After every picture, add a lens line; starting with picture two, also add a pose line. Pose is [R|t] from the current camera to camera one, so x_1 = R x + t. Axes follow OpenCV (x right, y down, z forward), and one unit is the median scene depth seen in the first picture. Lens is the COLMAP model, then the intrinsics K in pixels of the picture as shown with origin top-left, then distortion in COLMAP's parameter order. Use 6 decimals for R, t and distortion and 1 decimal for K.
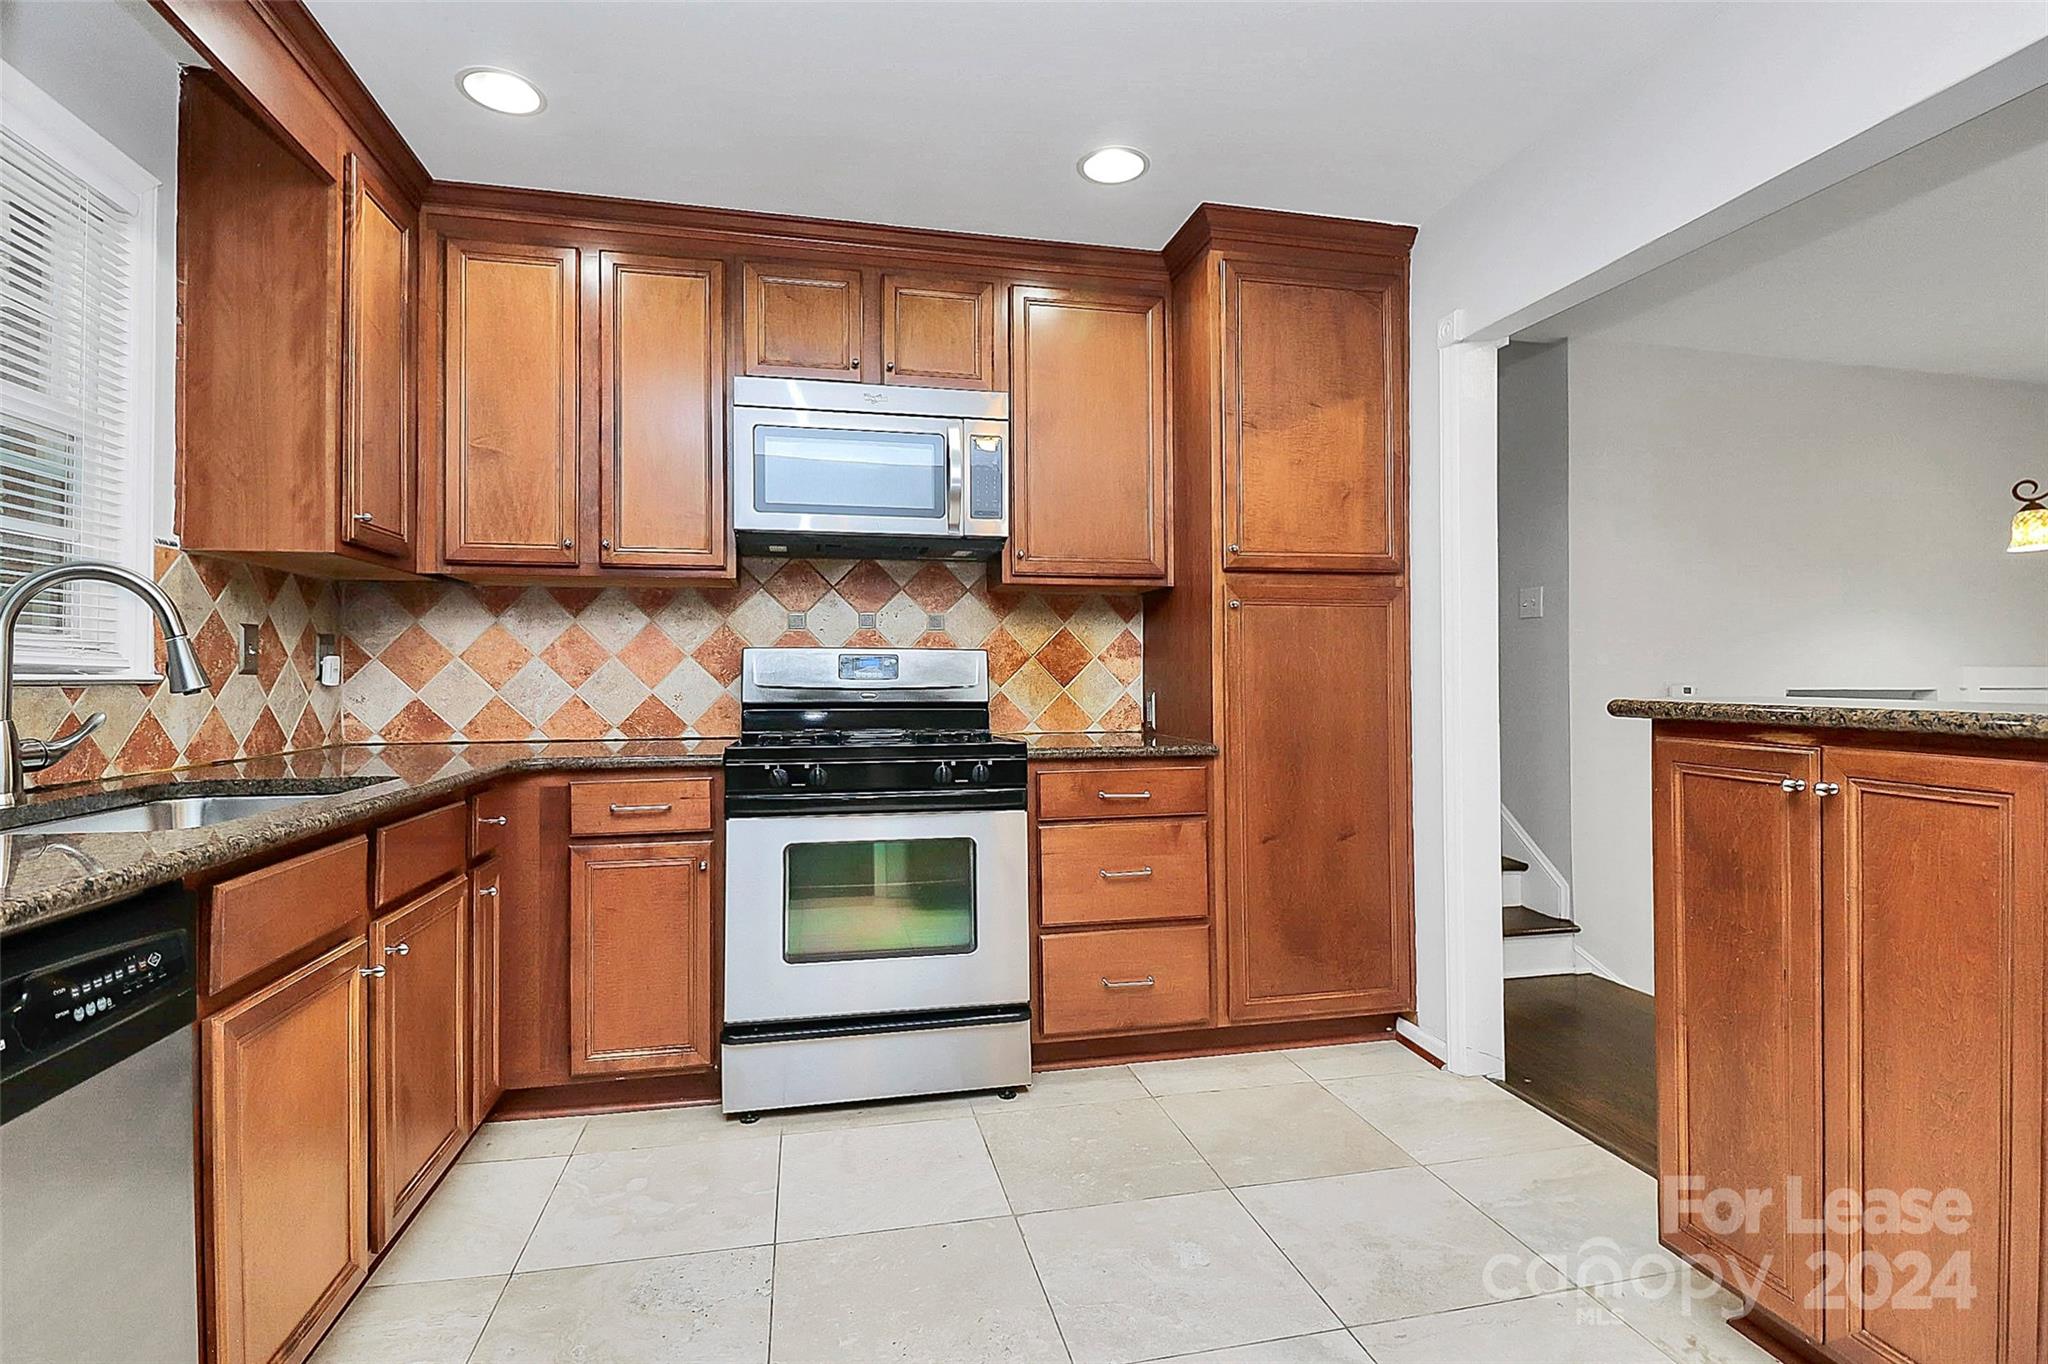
lens RADIAL K [[980.1, 0, 1026.7], [0, 980.1, 664.9], [0, 0, 1]] dist [0.001401, -0.010489]
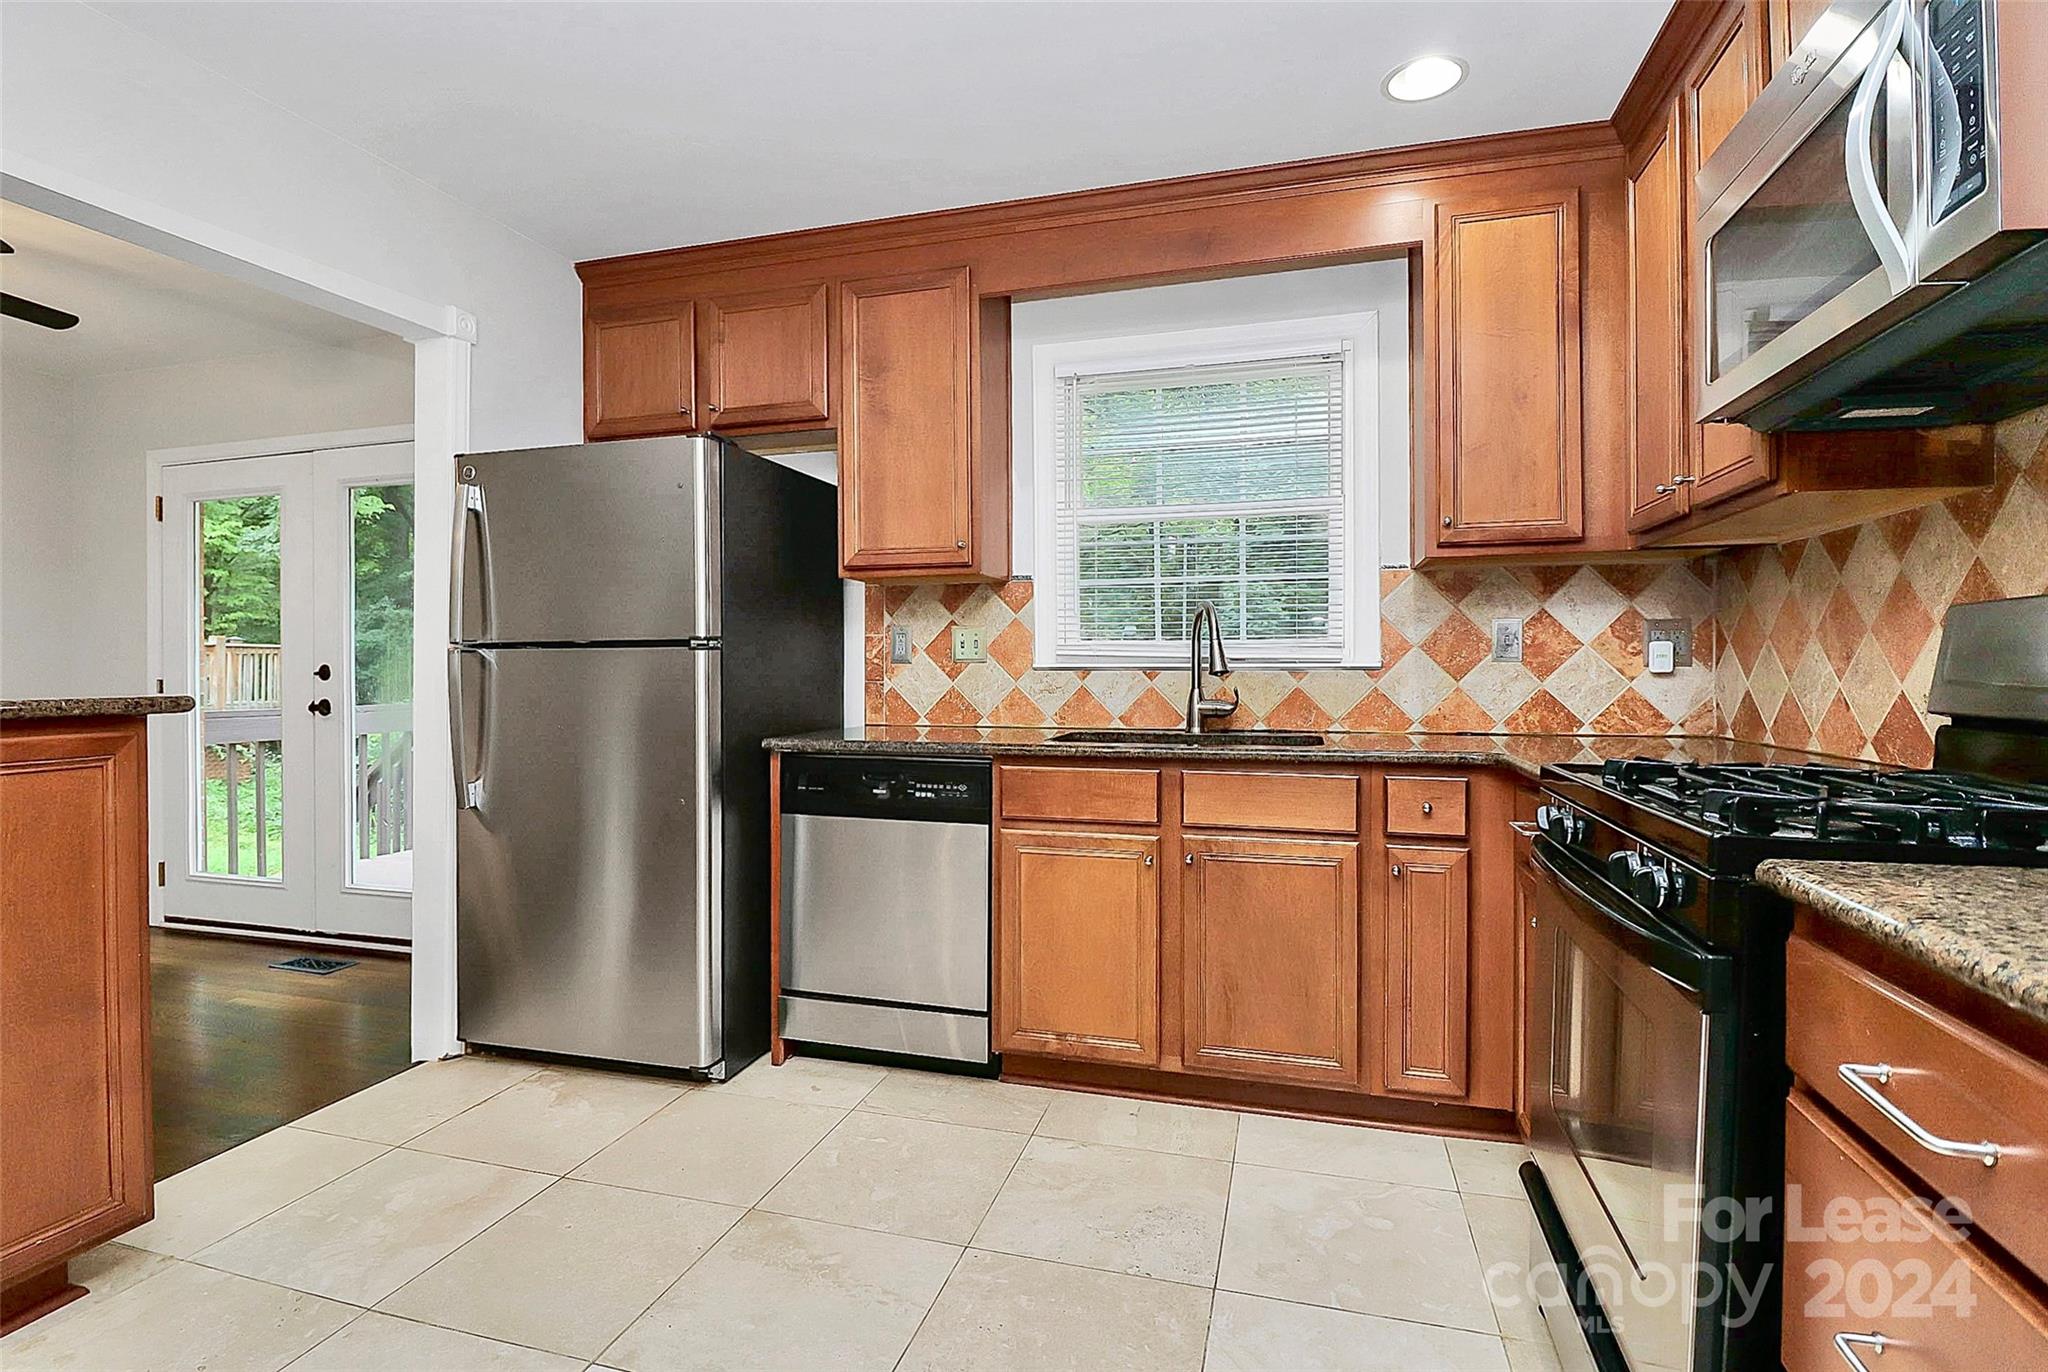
lens RADIAL K [[981.4, 0, 1024.0], [0, 981.4, 686.0], [0, 0, 1]] dist [-0.003245, -0.000970]
pose [[-0.484950, 0.020263, -0.874307, 0.427695], [0.014273, 0.999782, 0.015255, 0.010746], [0.874425, -0.005081, -0.485133, 0.904826]]
